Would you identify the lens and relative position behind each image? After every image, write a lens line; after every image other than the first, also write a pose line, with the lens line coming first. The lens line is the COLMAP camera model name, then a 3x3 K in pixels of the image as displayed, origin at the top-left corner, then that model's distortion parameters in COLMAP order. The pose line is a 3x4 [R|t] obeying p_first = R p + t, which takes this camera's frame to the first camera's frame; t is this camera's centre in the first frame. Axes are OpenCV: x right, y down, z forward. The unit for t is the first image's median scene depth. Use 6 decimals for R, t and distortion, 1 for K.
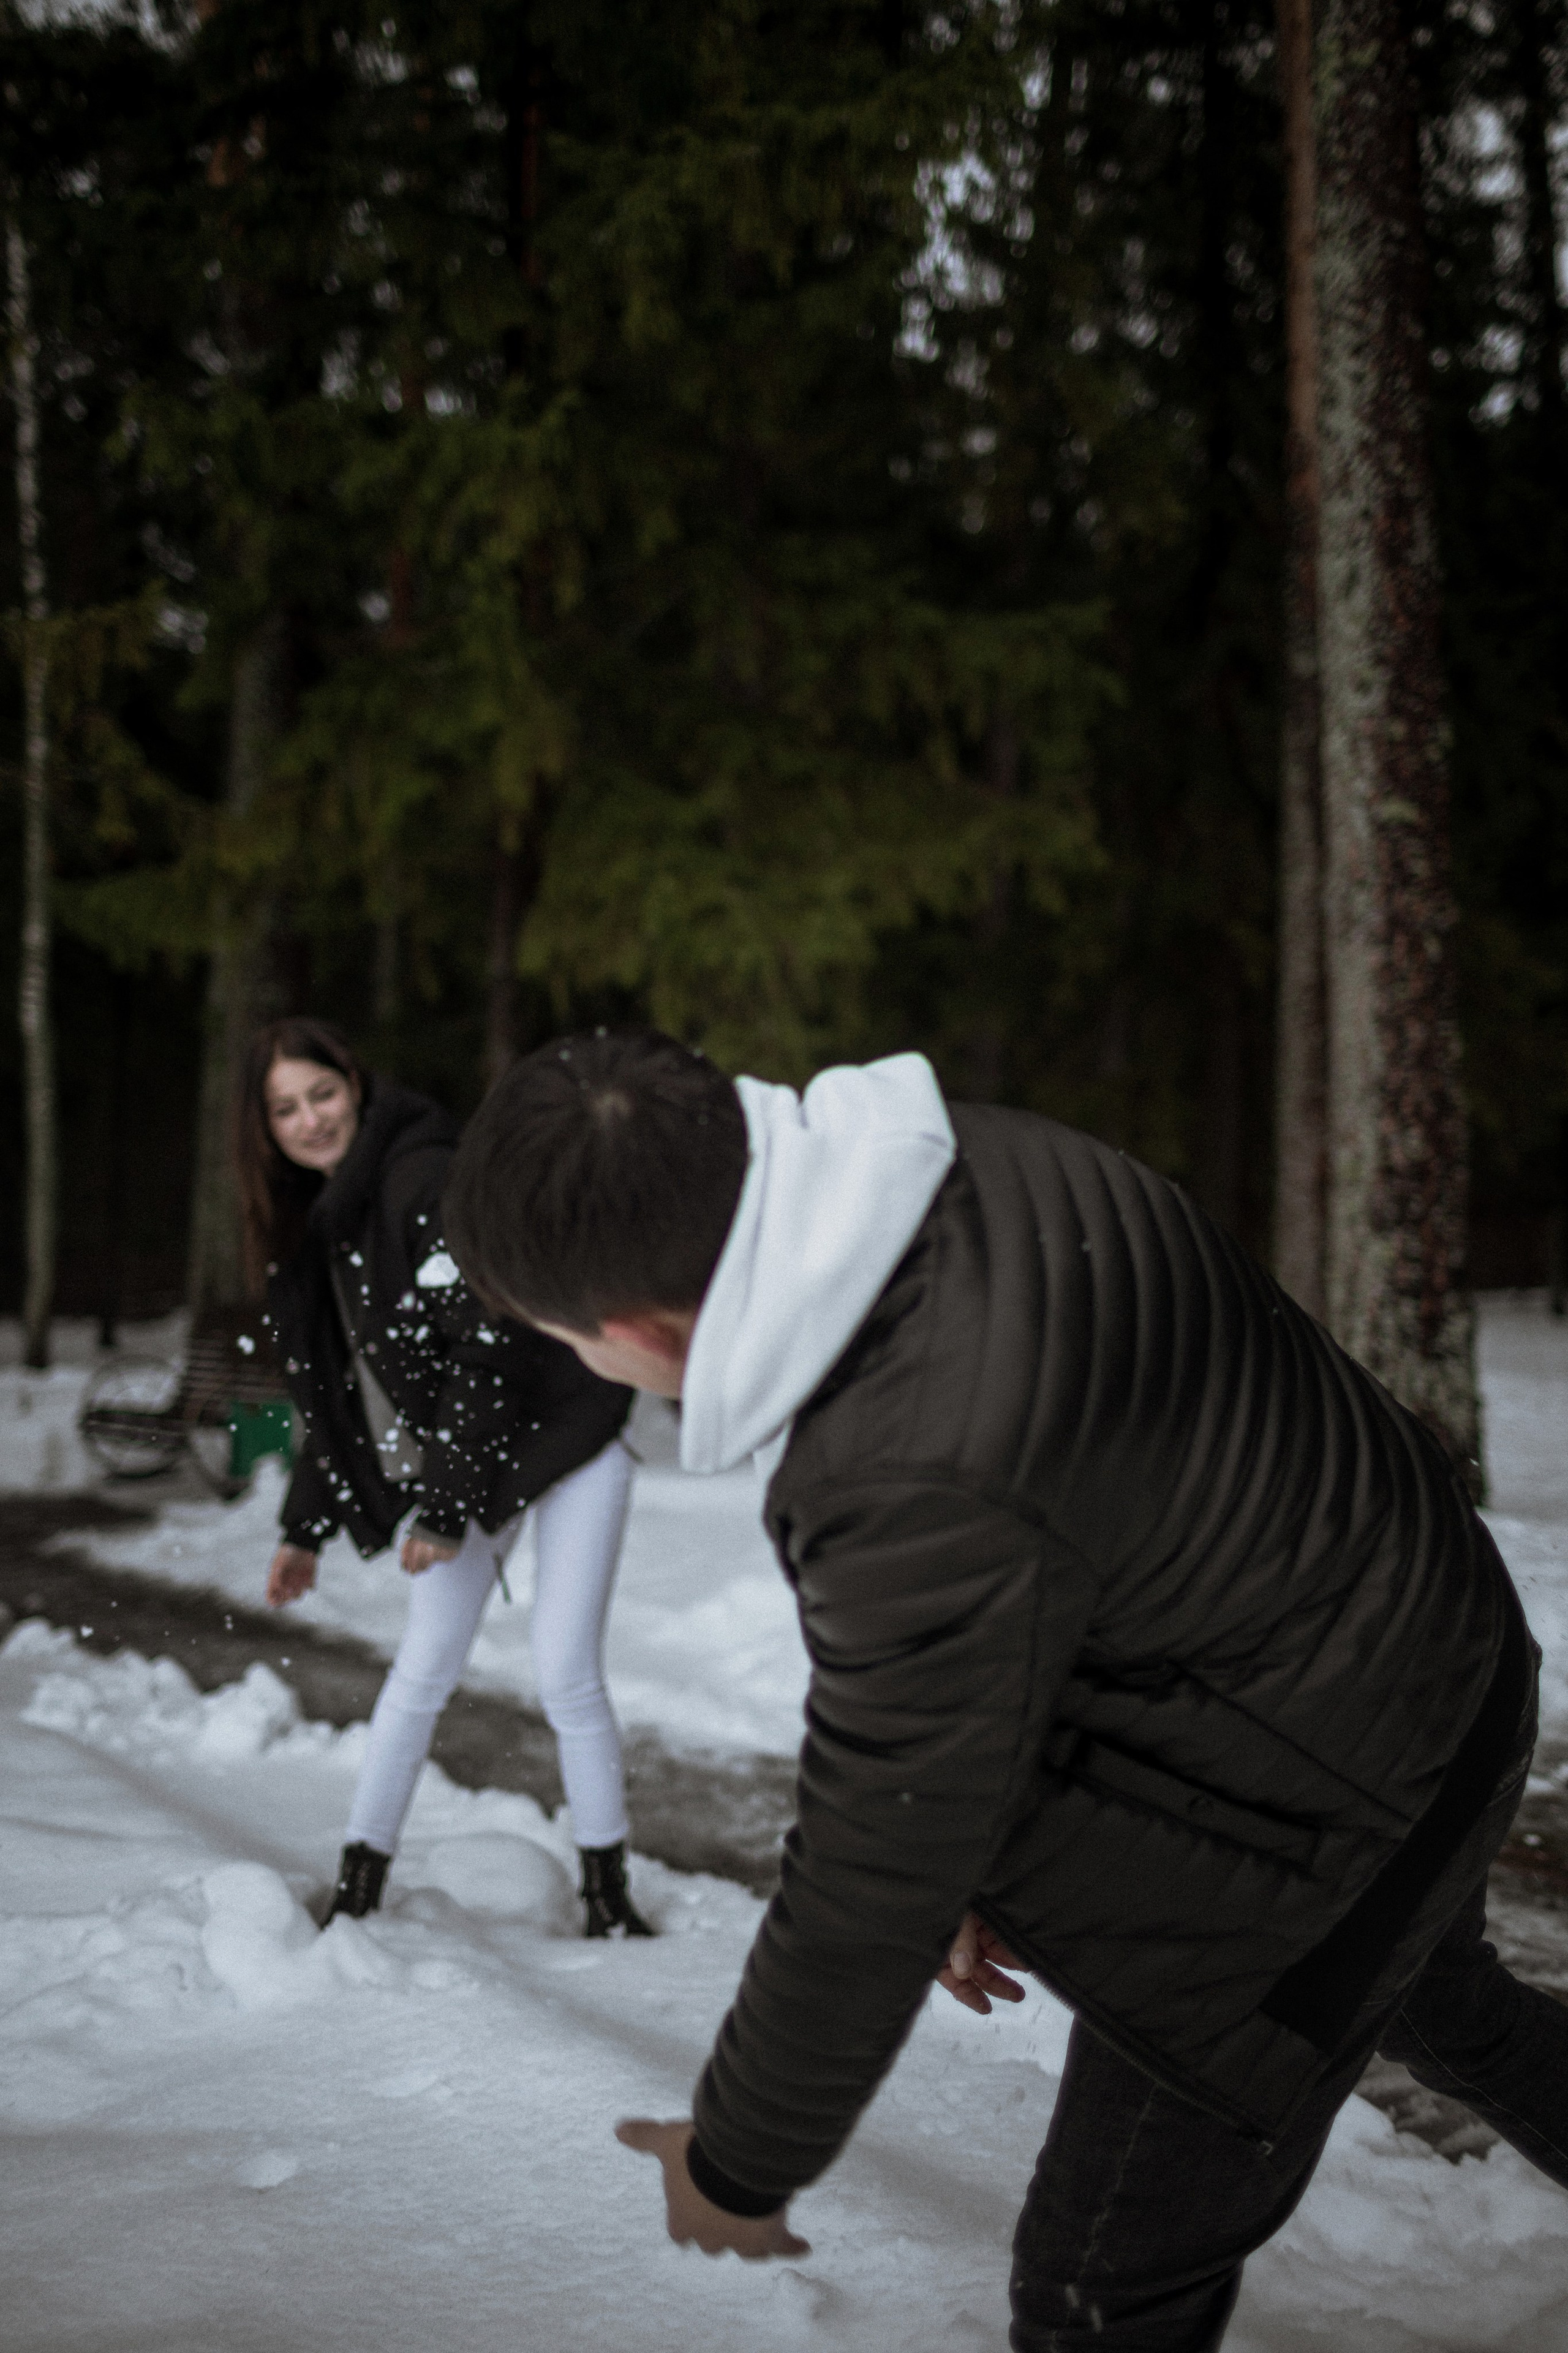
lens RADIAL K [[2395.7, 0, 752.9], [0, 2395.7, 1162.2], [0, 0, 1]] dist [-0.100722, 0.130631]
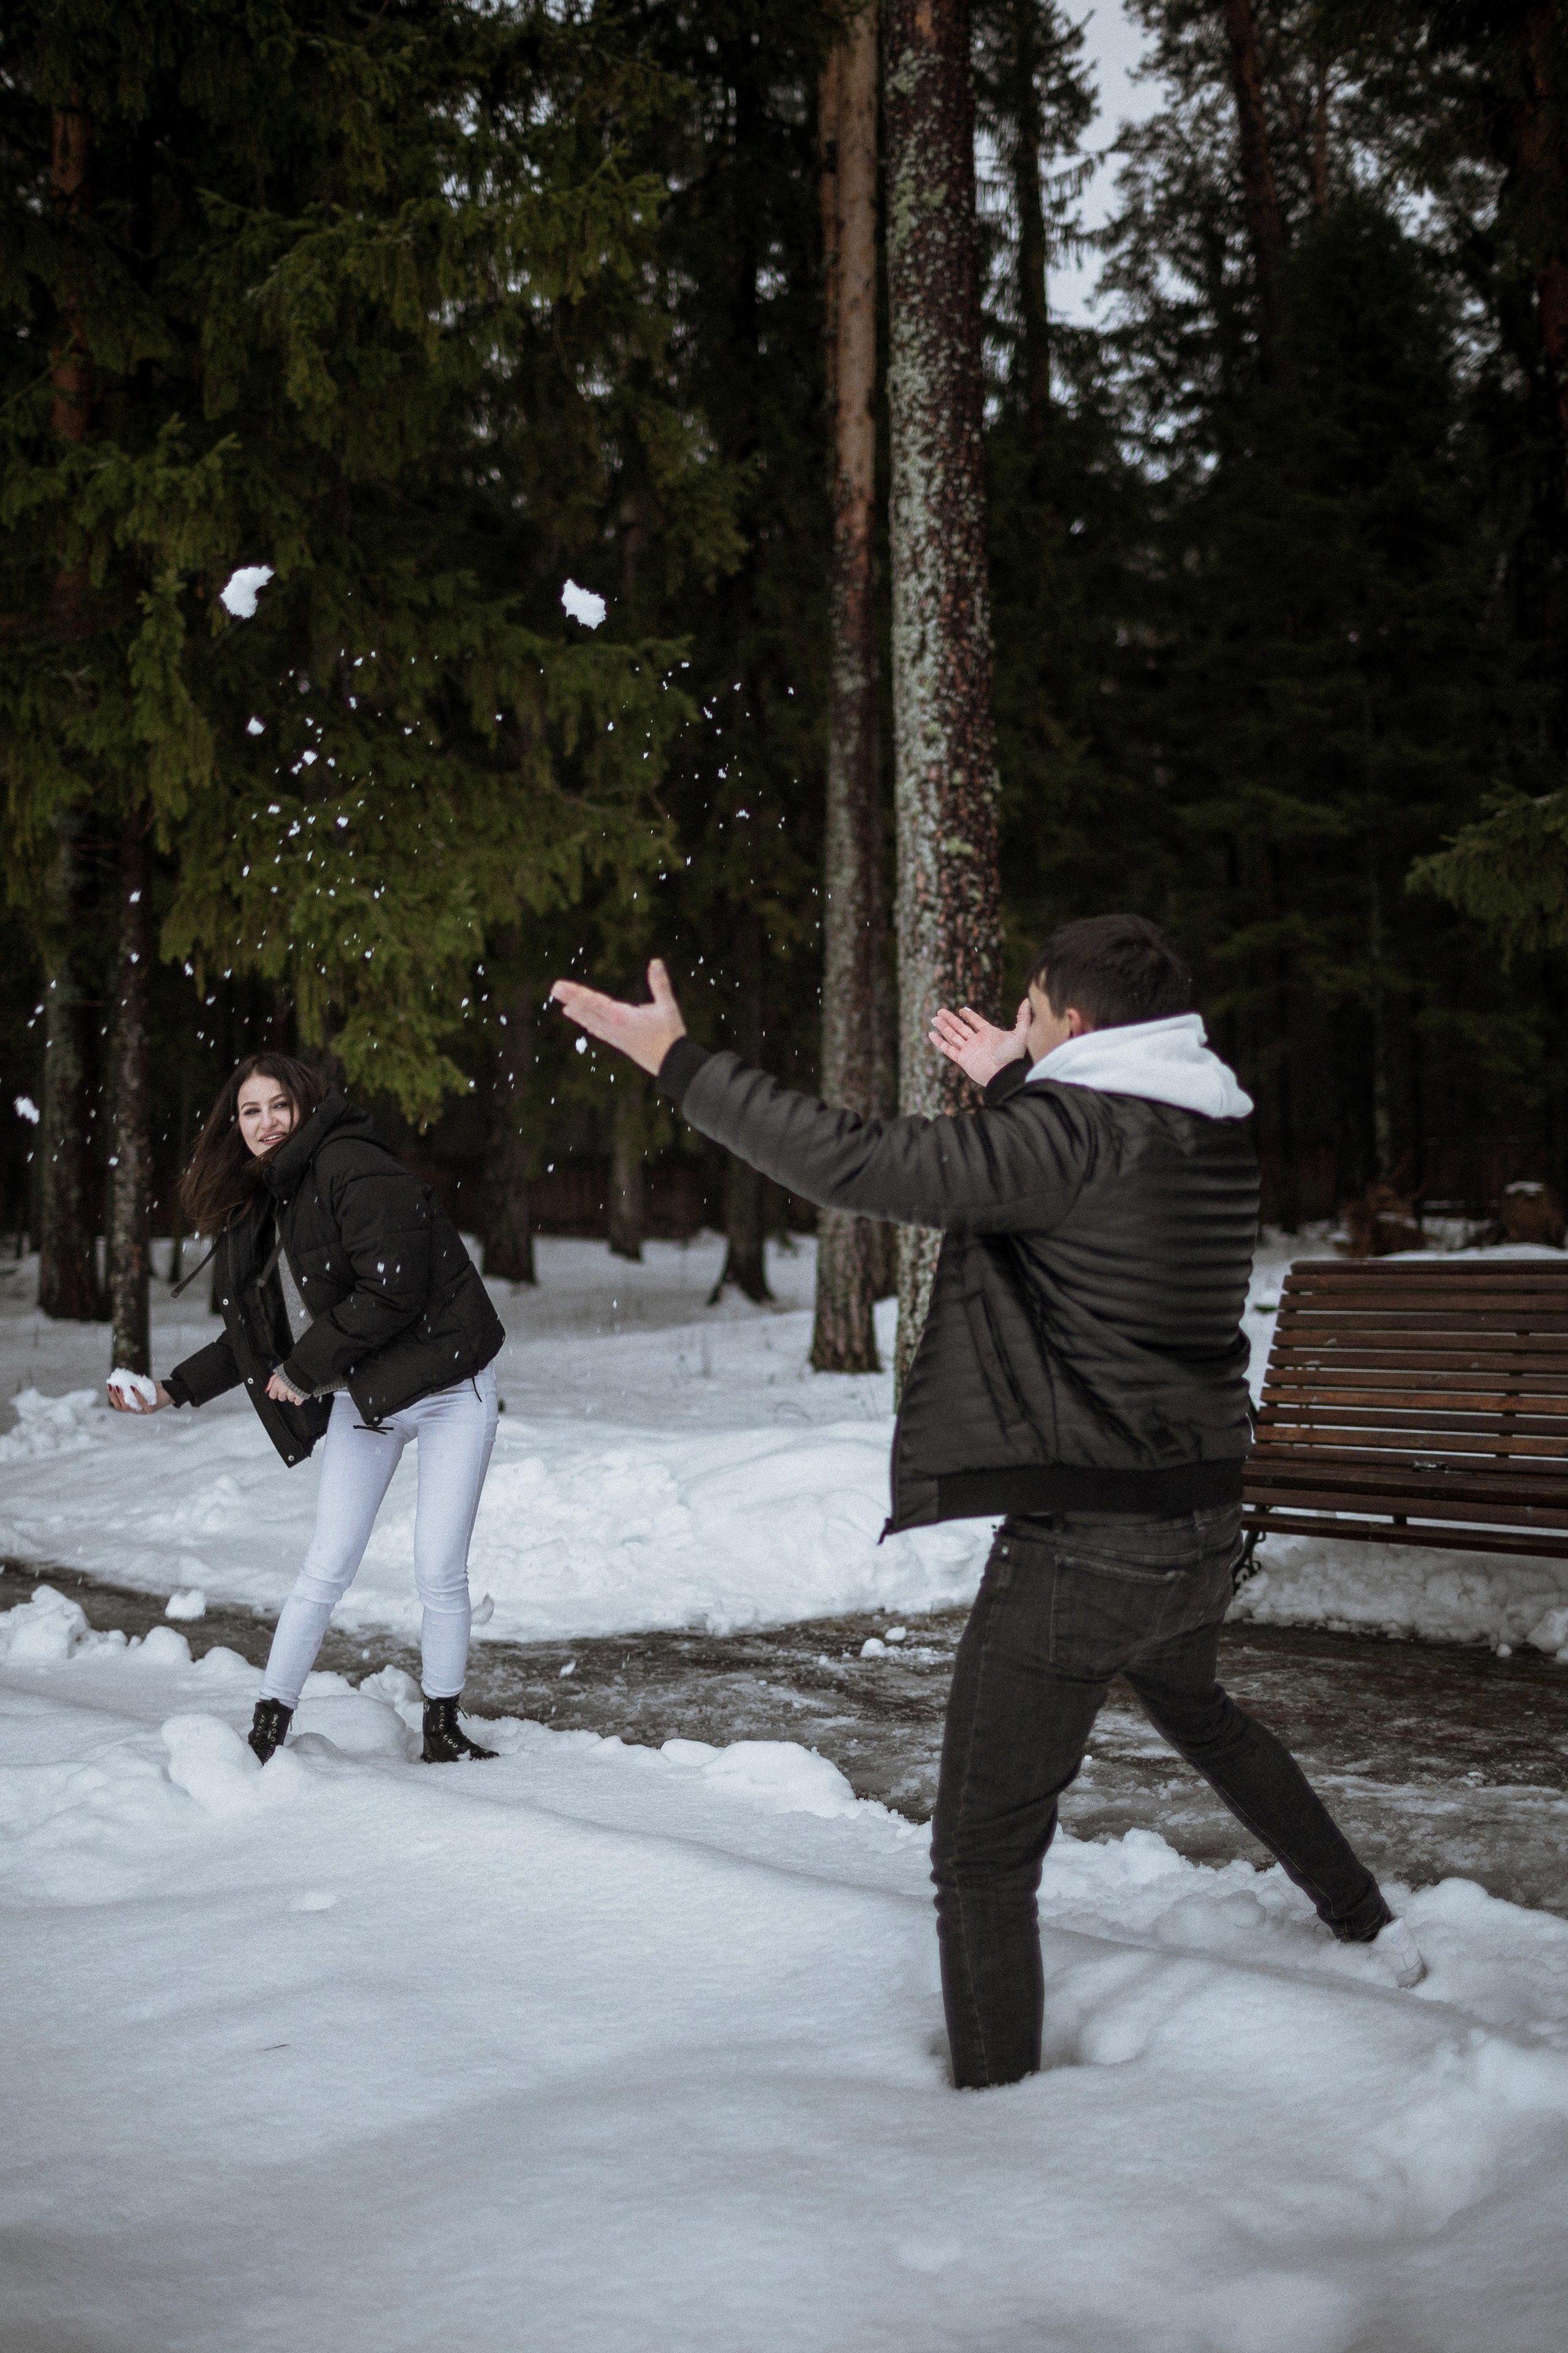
lens RADIAL K [[2389.2, 0, 784.0], [0, 2389.2, 1176.5], [0, 0, 1]] dist [-0.099710, 0.136545]
pose [[0.973954, -0.003487, 0.226719, -0.082761], [-0.003182, 0.999573, 0.029044, -0.016832], [-0.226723, -0.029009, 0.973527, -0.143435]]
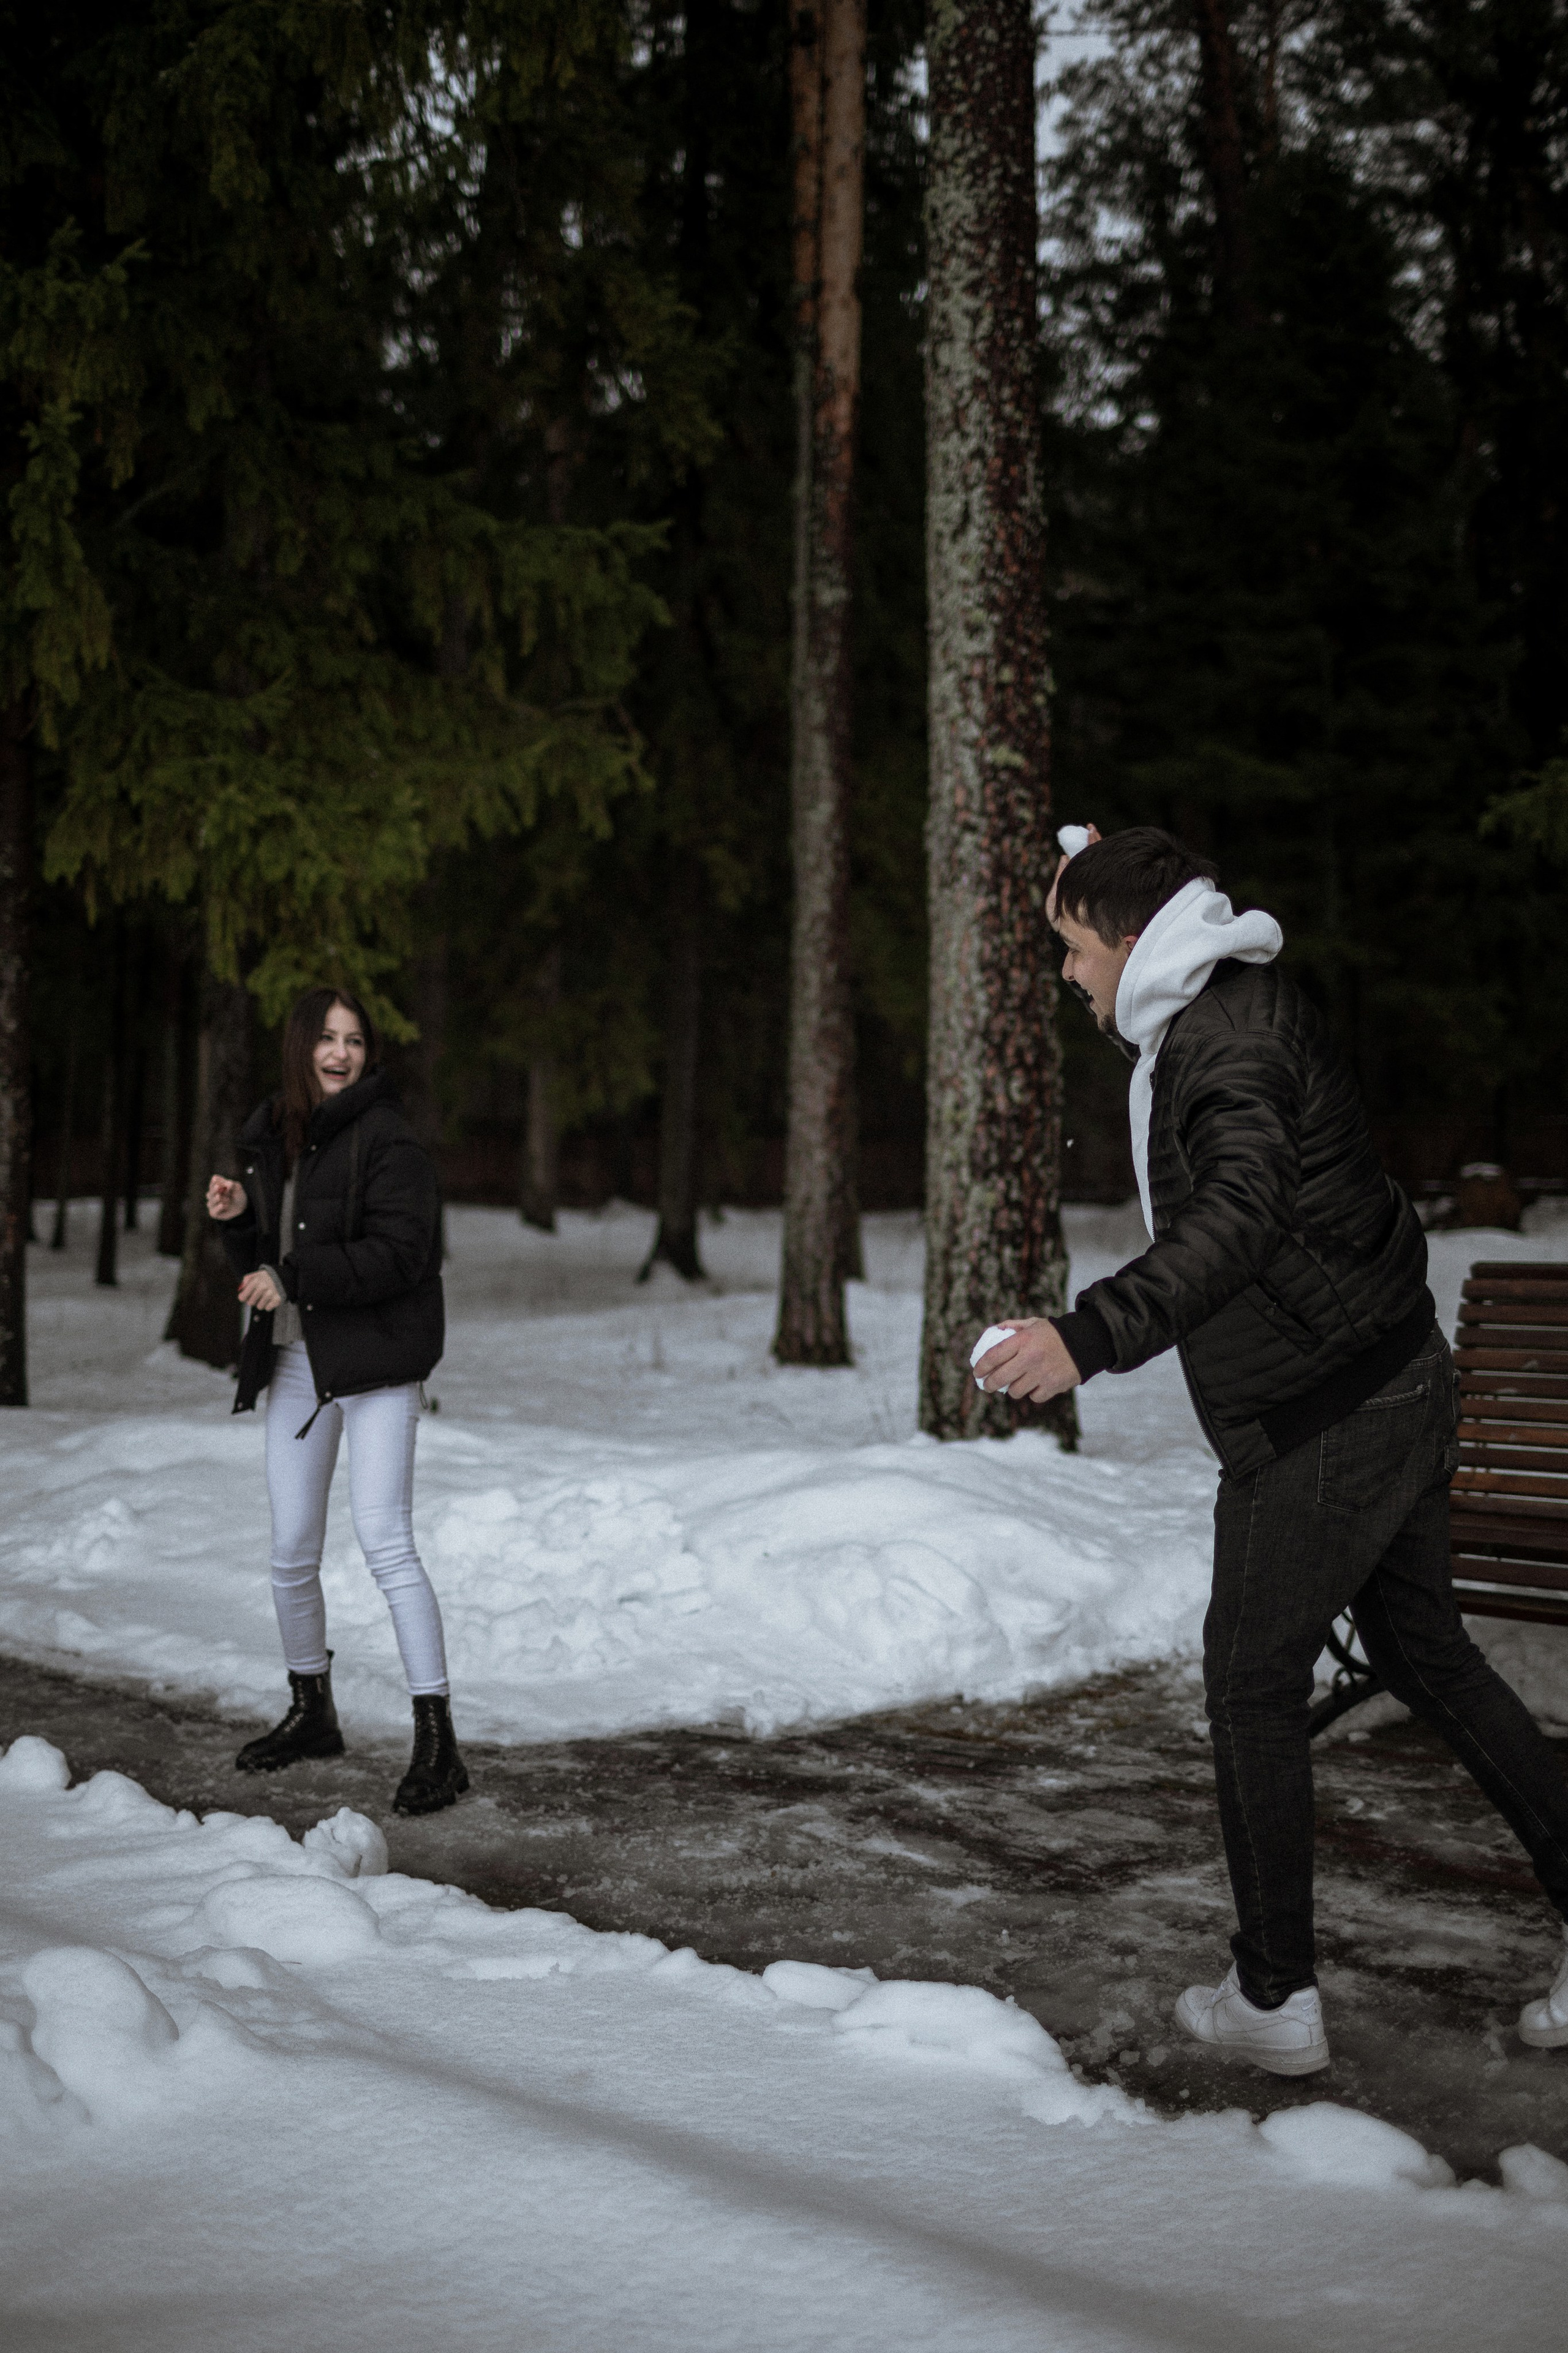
lens RADIAL K [[2389.2, 0, 784.0], [0, 2389.2, 1176.5], [0, 0, 1]] dist [-0.099710, 0.136545]
pose [[0.962633, 0.009145, 0.270654, -0.085886], [-0.020874, 0.998962, 0.040487, -0.009775], [-0.270003, -0.044623, 0.961825, 0.052929]]
